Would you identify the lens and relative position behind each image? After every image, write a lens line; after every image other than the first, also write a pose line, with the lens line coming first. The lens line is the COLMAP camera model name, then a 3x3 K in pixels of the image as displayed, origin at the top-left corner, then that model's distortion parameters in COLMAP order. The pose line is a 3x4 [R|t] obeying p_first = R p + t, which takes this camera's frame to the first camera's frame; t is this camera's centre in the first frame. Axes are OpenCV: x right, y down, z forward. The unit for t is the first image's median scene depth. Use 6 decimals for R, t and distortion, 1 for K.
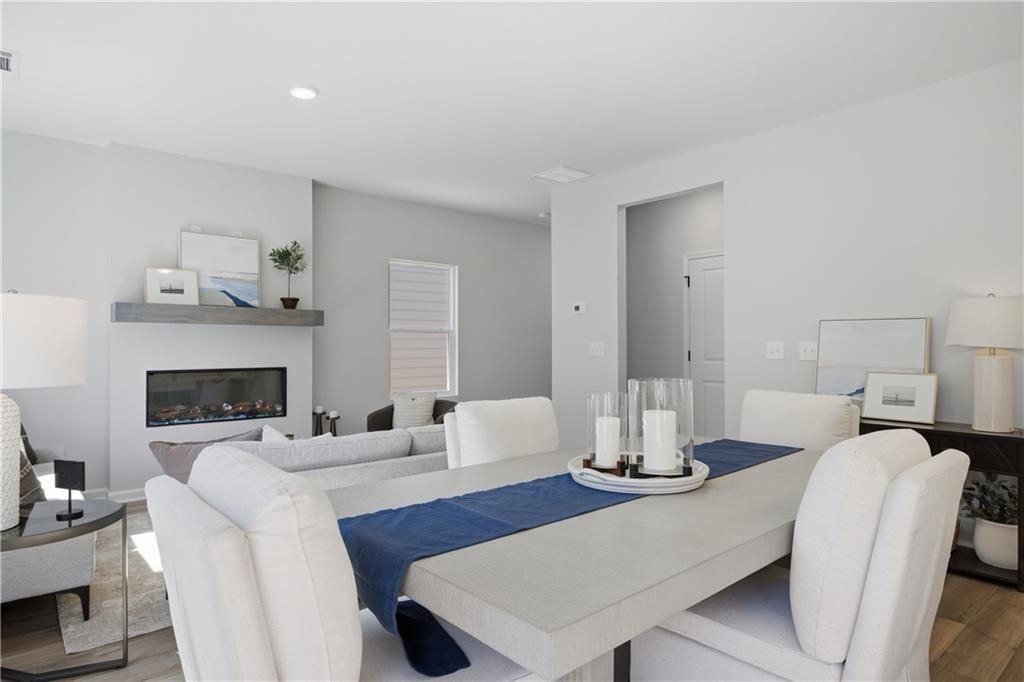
lens RADIAL K [[582.7, 0, 508.5], [0, 582.7, 342.3], [0, 0, 1]] dist [-0.004126, 0.004067]
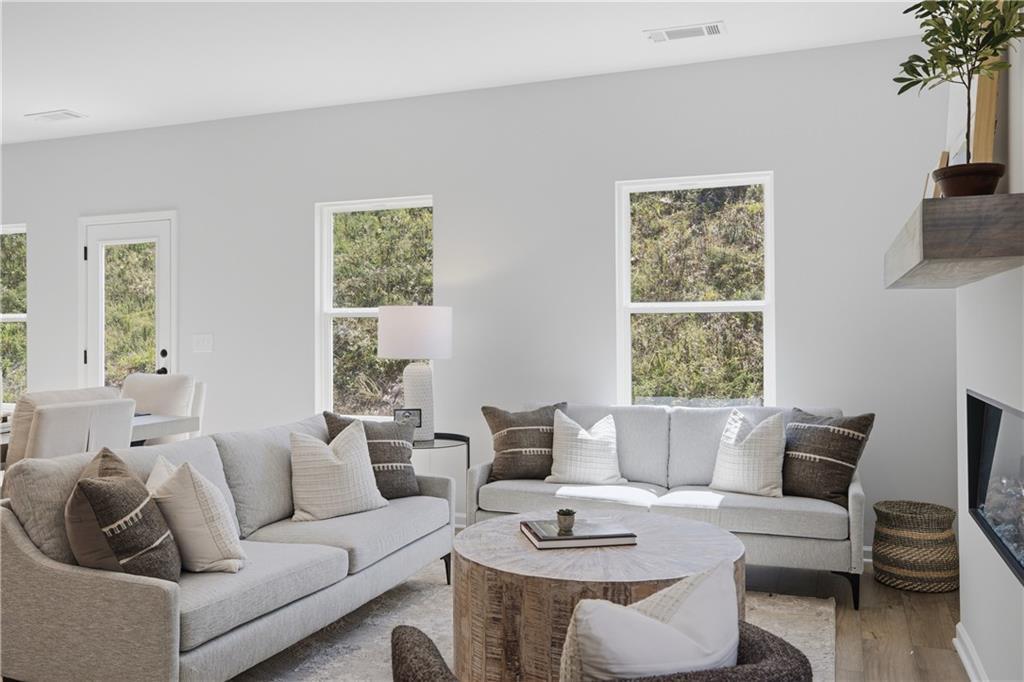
lens RADIAL K [[836.3, 0, 505.4], [0, 836.3, 330.1], [0, 0, 1]] dist [0.011312, -0.003410]
pose [[-0.892744, 0.002837, -0.450555, 0.004313], [0.007627, 0.999932, -0.008816, 0.004637], [0.450499, -0.011306, -0.892705, 1.282598]]
